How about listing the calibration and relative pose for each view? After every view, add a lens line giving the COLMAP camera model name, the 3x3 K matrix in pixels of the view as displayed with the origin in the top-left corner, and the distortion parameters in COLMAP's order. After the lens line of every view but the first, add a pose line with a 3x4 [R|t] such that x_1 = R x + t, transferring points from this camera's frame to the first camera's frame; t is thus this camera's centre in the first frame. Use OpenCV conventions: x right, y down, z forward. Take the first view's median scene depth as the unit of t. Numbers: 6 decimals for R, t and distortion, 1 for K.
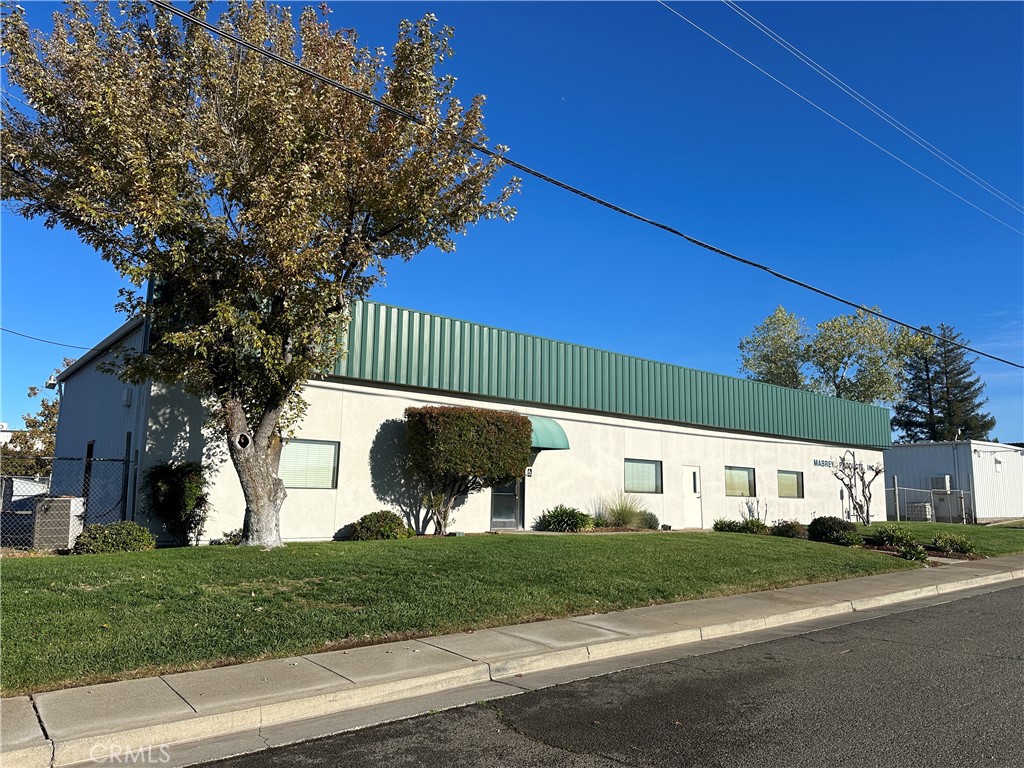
lens RADIAL K [[704.8, 0, 513.5], [0, 704.8, 395.8], [0, 0, 1]] dist [0.120413, -0.152209]
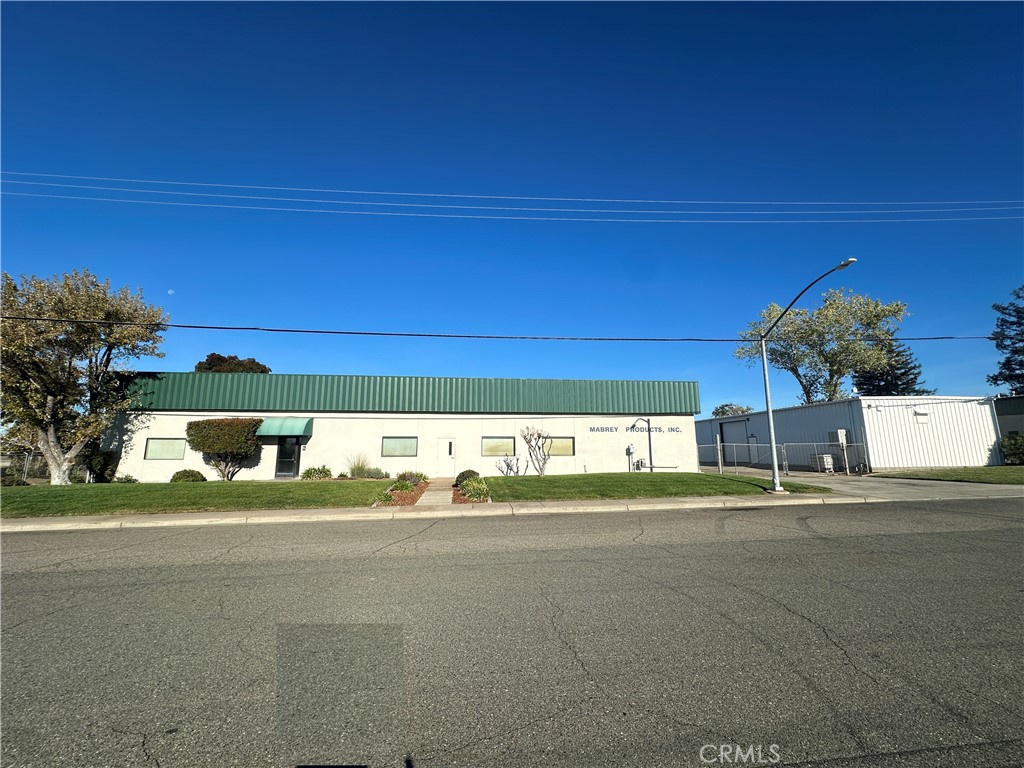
lens RADIAL K [[415.4, 0, 512.0], [0, 415.4, 384.0], [0, 0, 1]] dist [0.001525, 0.000529]
pose [[0.839343, -0.115539, -0.531183, 0.873137], [0.097184, 0.993303, -0.062491, 0.050539], [0.534845, 0.000828, 0.844950, 0.295137]]
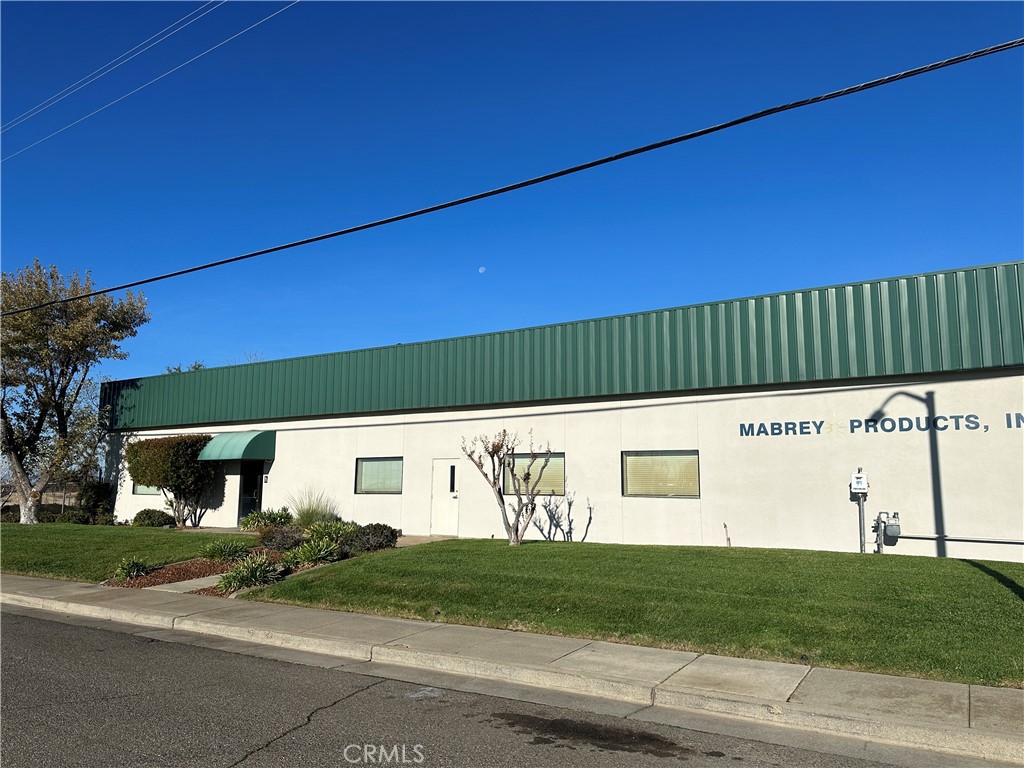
lens RADIAL K [[704.8, 0, 513.5], [0, 704.8, 395.8], [0, 0, 1]] dist [0.120413, -0.152209]
pose [[0.312667, -0.135182, -0.940194, 1.029733], [0.137935, 0.985791, -0.095867, 0.114879], [0.939794, -0.099711, 0.326871, 0.813956]]
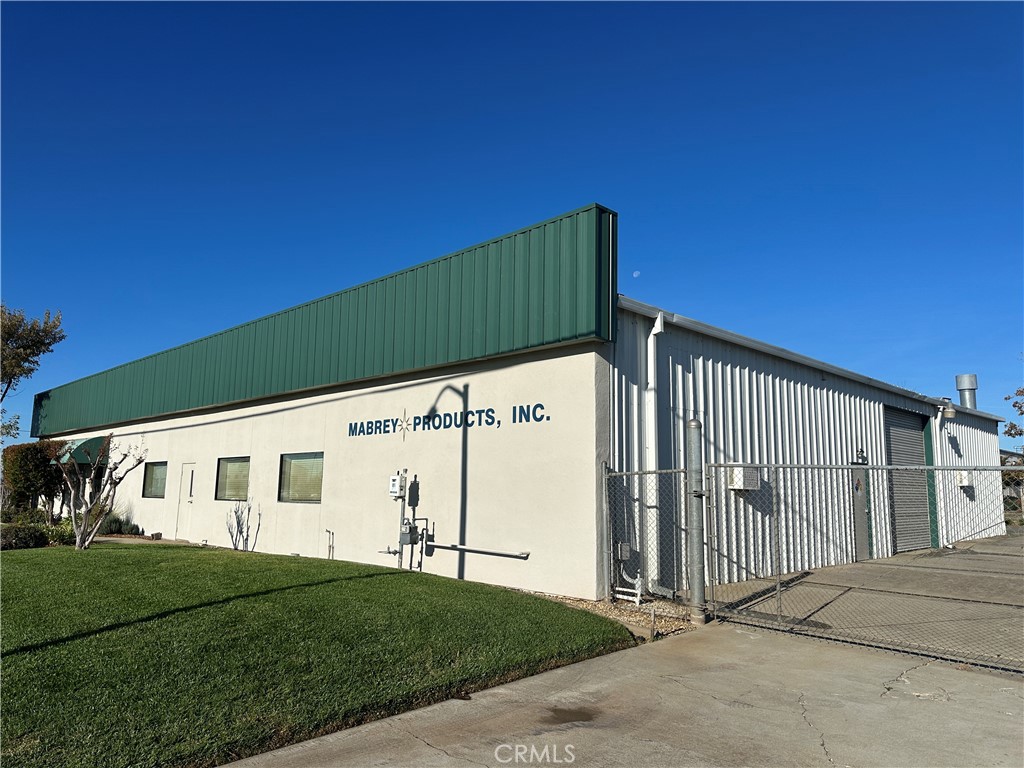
lens RADIAL K [[704.8, 0, 513.5], [0, 704.8, 395.8], [0, 0, 1]] dist [0.120413, -0.152209]
pose [[0.122161, -0.153598, -0.980553, 1.087788], [0.126534, 0.982301, -0.138108, 0.181317], [0.984411, -0.107201, 0.139434, 1.254200]]
